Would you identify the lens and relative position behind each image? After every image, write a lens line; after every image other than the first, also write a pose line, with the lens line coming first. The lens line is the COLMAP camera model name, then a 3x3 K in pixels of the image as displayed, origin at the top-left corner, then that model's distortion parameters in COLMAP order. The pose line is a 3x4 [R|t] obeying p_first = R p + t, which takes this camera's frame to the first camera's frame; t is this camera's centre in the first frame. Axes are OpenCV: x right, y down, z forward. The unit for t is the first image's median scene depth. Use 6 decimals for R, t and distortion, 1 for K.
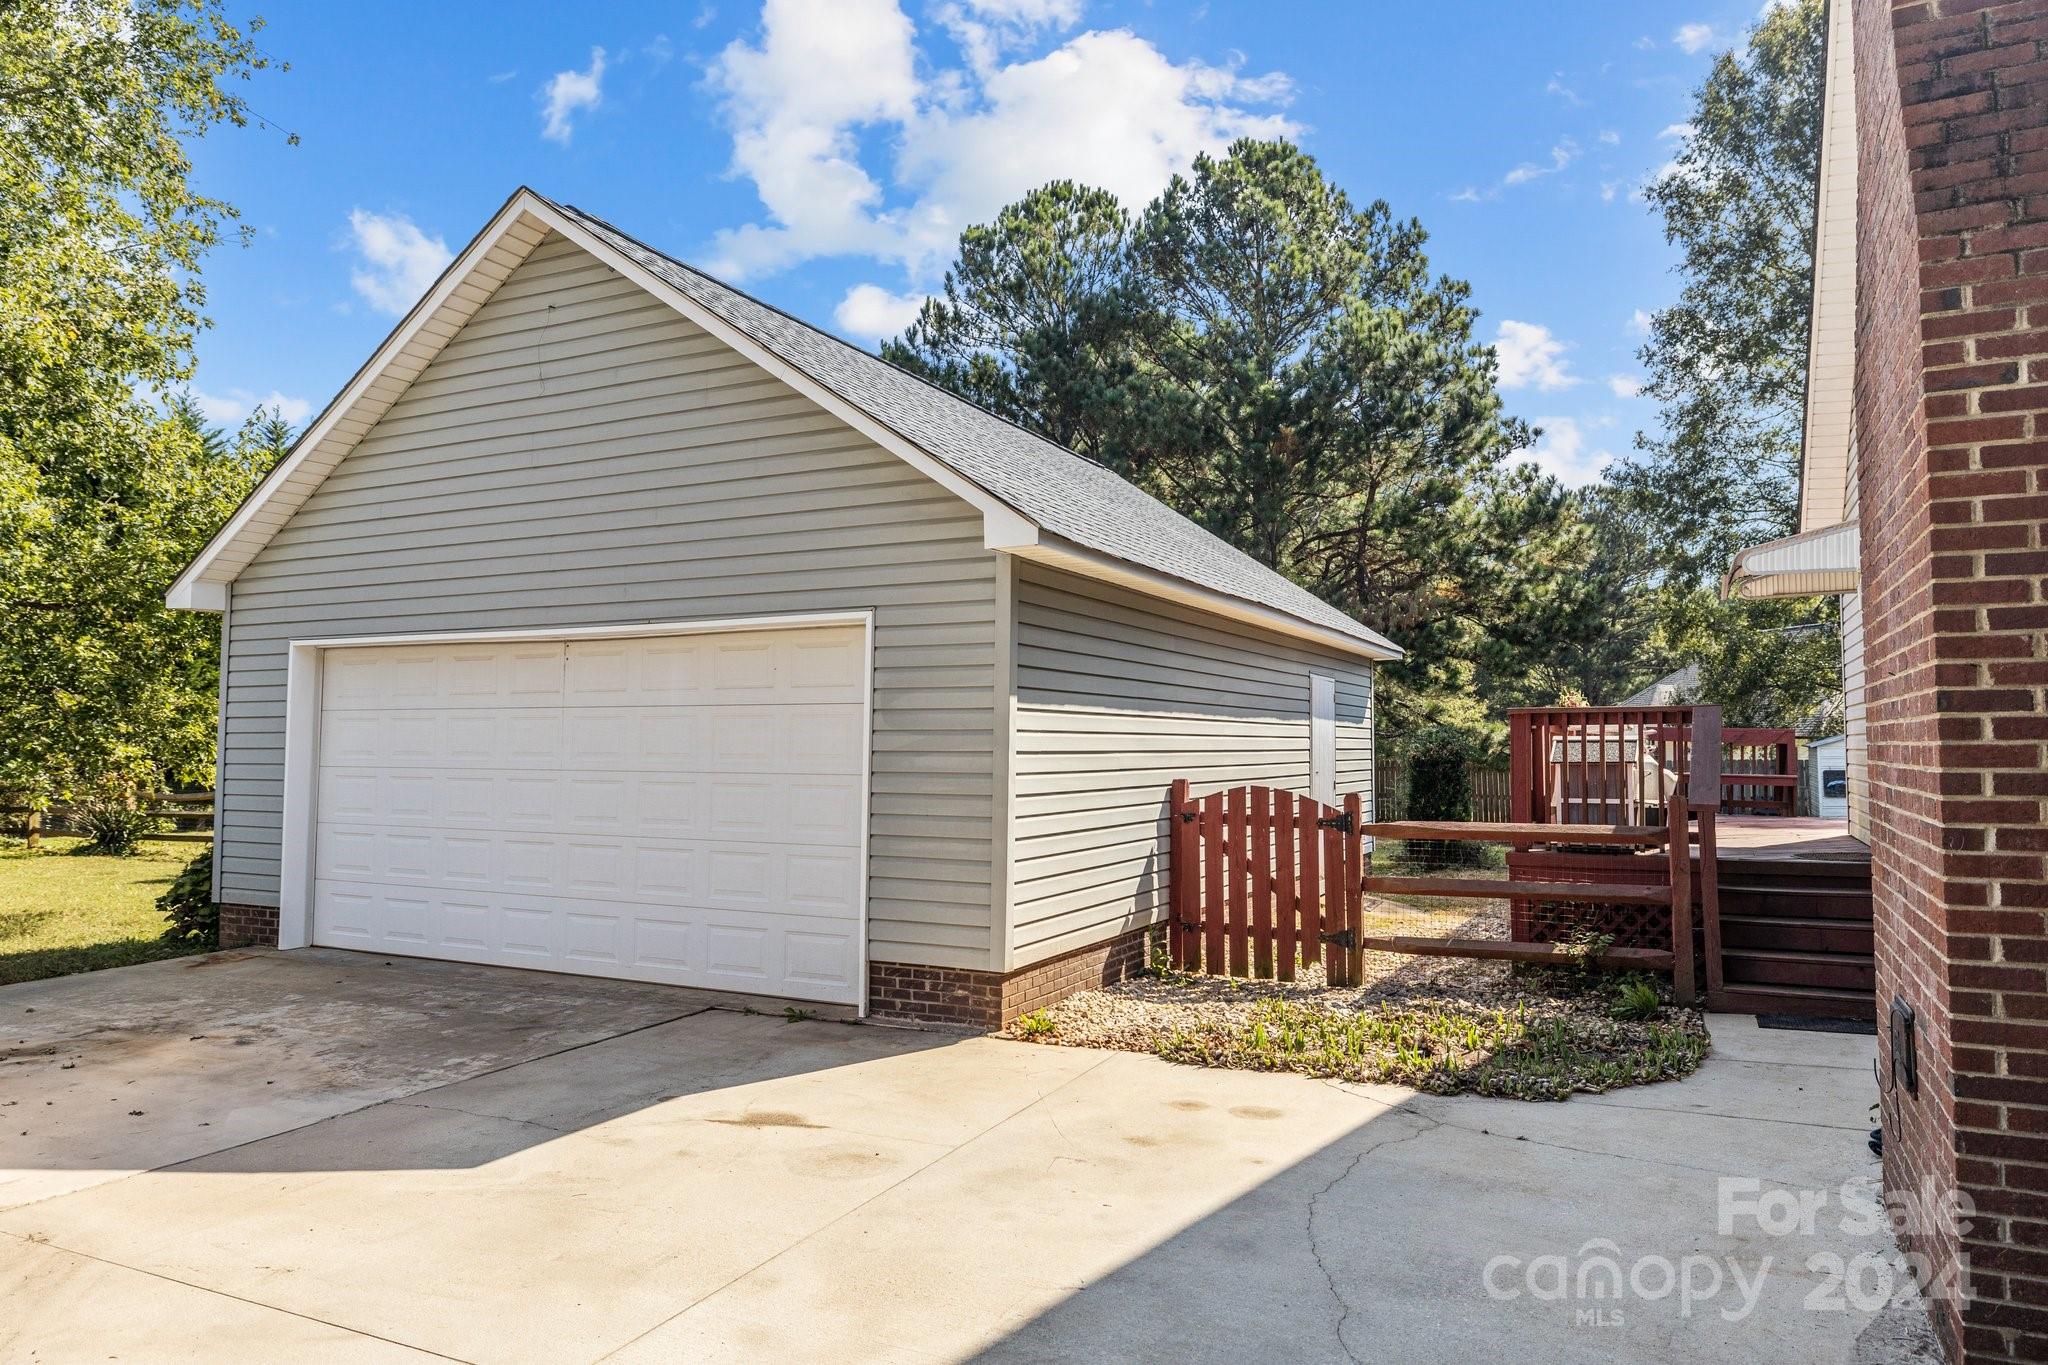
lens RADIAL K [[1348.1, 0, 1024.7], [0, 1348.1, 679.0], [0, 0, 1]] dist [0.003567, 0.000096]
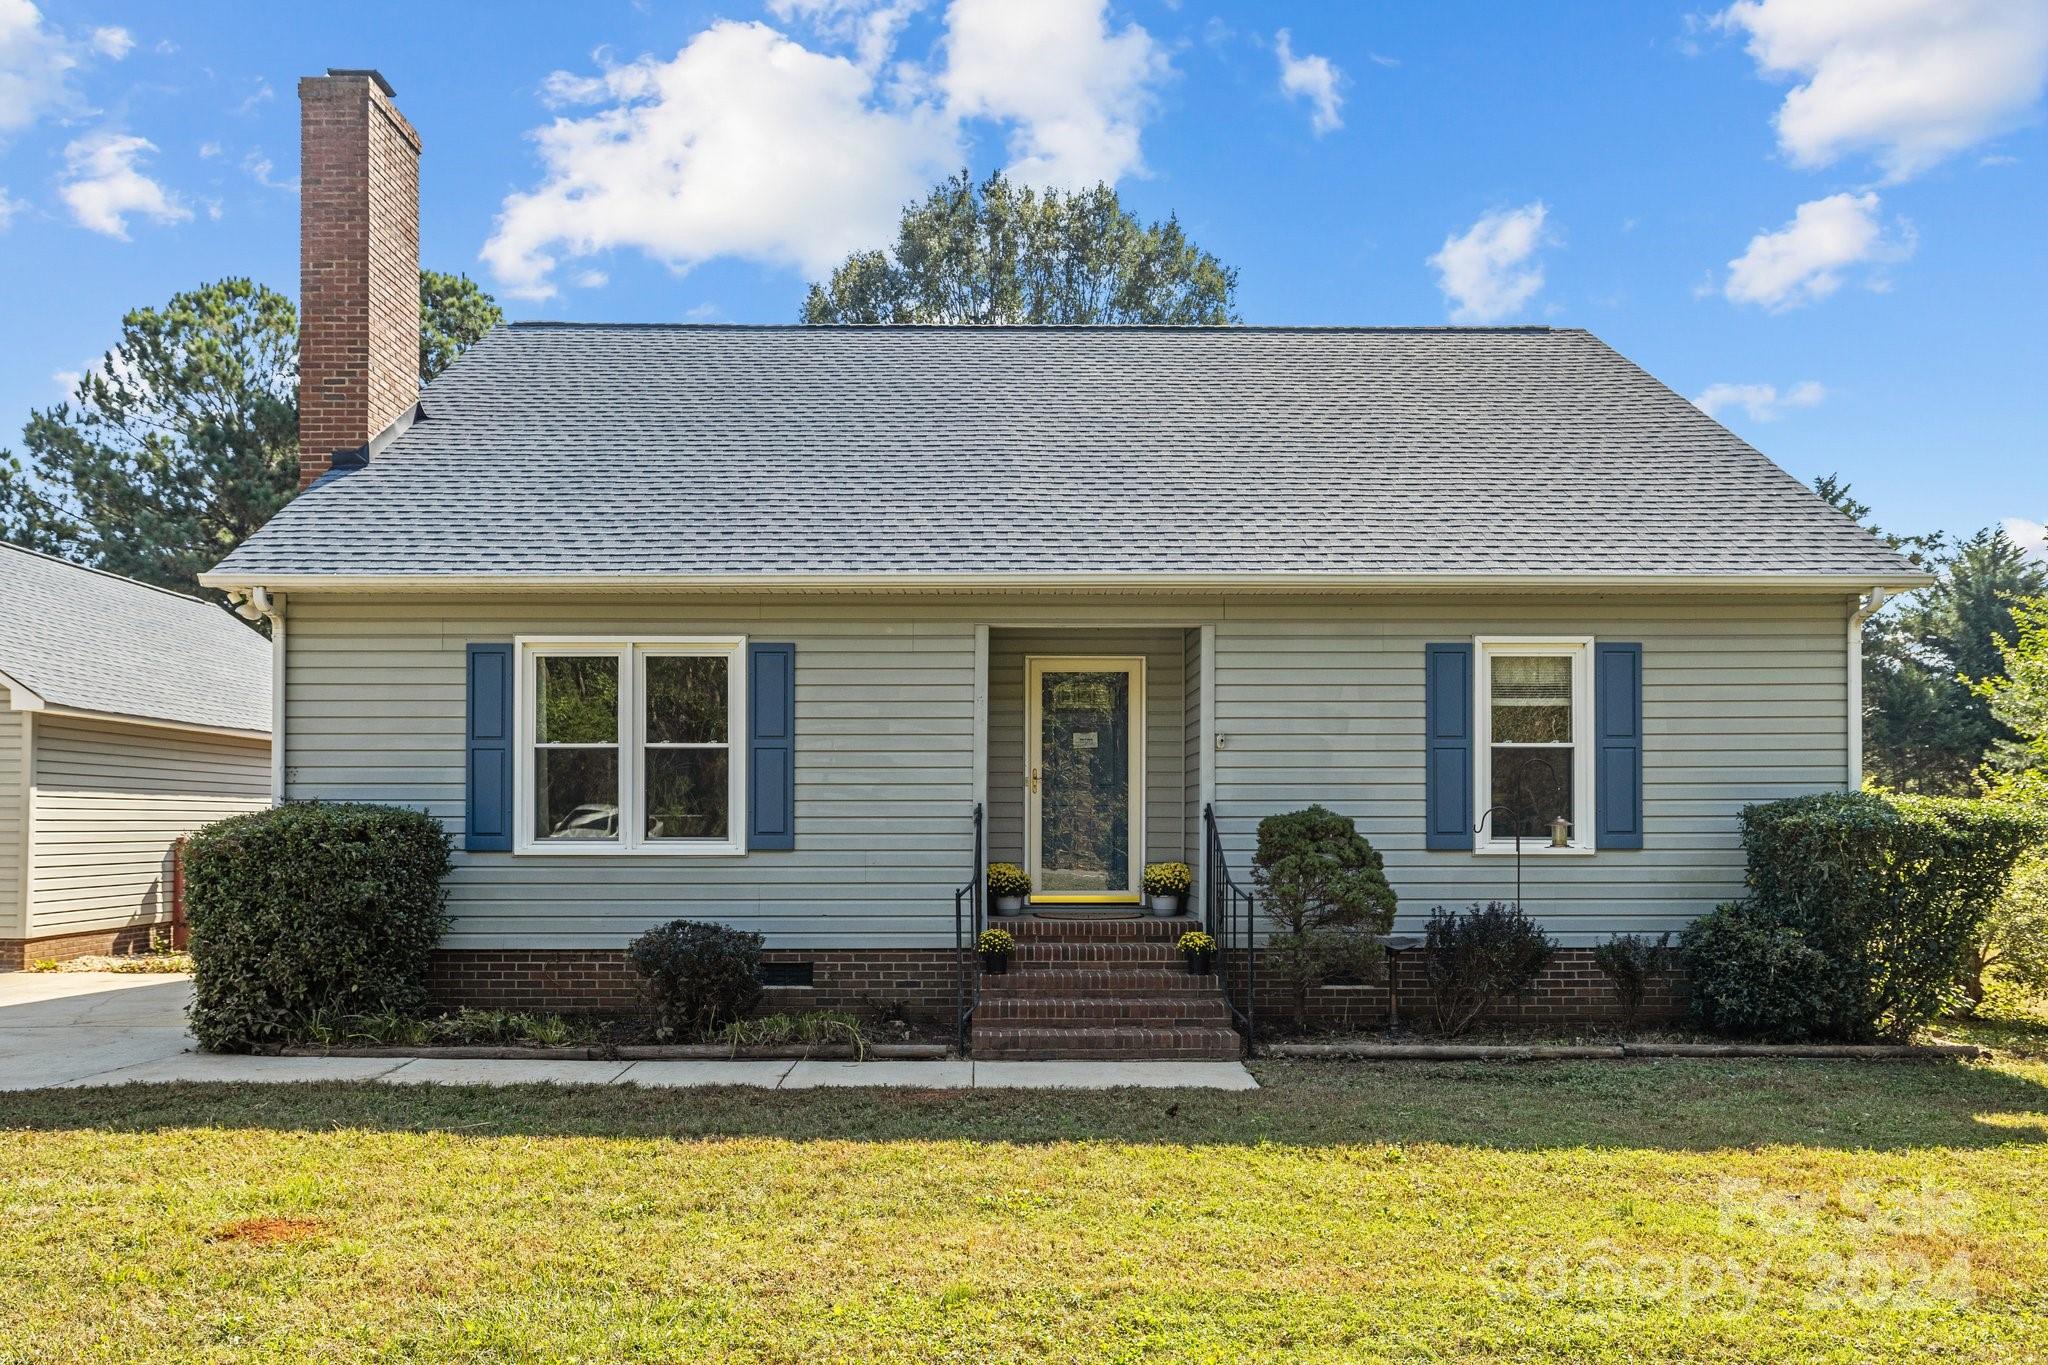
lens RADIAL K [[1417.6, 0, 1023.4], [0, 1417.6, 817.1], [0, 0, 1]] dist [-0.007088, 0.000309]
pose [[0.886088, 0.003838, 0.463501, 0.229042], [-0.025985, 0.998804, 0.041406, -0.049324], [-0.462787, -0.048733, 0.885129, -1.026972]]
